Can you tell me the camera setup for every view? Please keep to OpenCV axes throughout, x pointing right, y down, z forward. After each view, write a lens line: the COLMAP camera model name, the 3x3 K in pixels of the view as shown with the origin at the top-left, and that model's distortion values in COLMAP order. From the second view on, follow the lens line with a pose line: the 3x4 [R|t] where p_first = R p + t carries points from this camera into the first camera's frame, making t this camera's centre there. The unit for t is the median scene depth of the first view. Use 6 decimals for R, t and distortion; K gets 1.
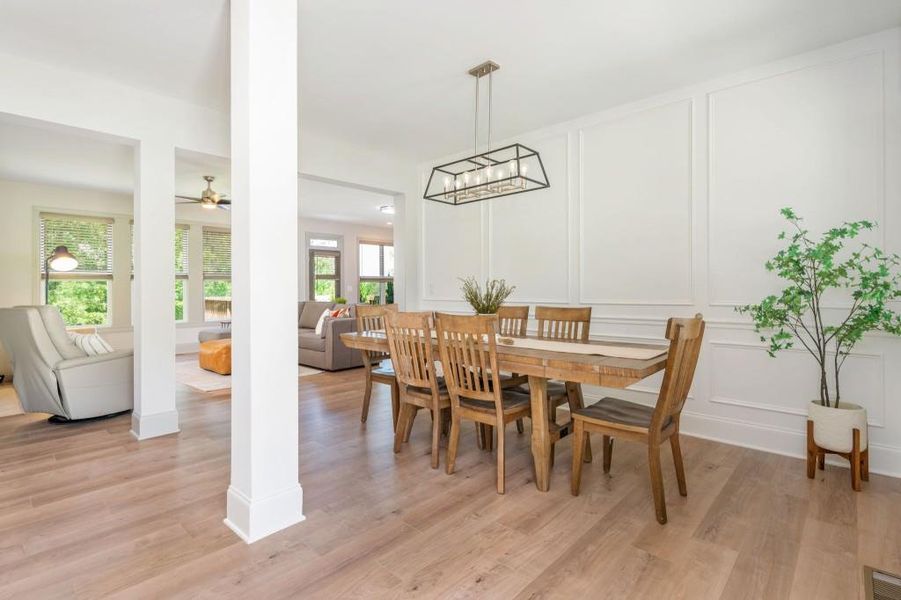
lens RADIAL K [[428.9, 0, 463.2], [0, 428.9, 283.0], [0, 0, 1]] dist [-0.000212, -0.000748]
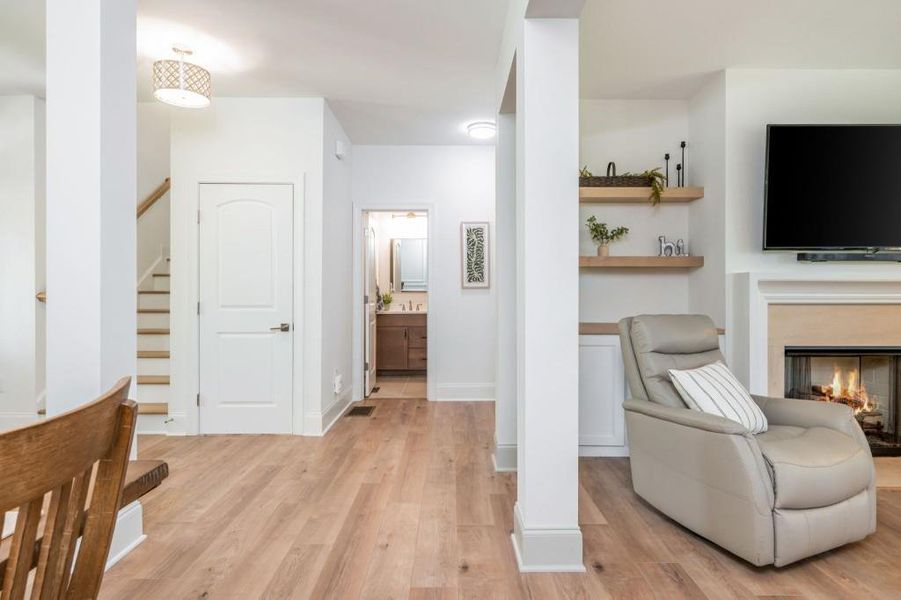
lens RADIAL K [[477.1, 0, 455.9], [0, 477.1, 293.4], [0, 0, 1]] dist [0.003455, 0.000266]
pose [[-0.741799, 0.008329, -0.670571, -0.288514], [0.008566, 0.999959, 0.002944, 0.012935], [0.670568, -0.003561, -0.741840, 1.813459]]
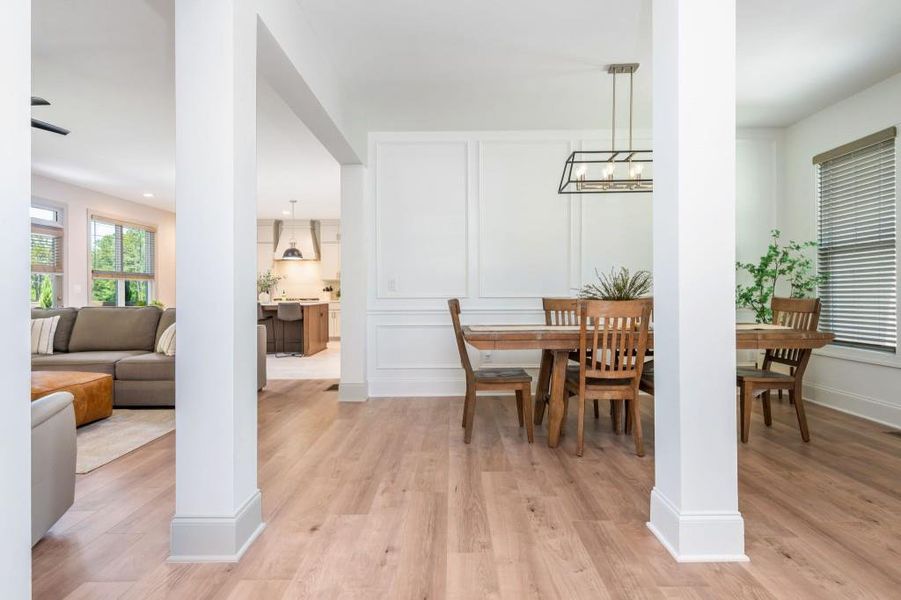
lens RADIAL K [[449.8, 0, 448.0], [0, 449.8, 290.6], [0, 0, 1]] dist [0.001142, 0.000021]
pose [[0.750459, 0.003337, 0.660908, -1.144867], [-0.005238, 0.999986, 0.000900, 0.047991], [-0.660896, -0.004137, 0.750466, 0.530177]]
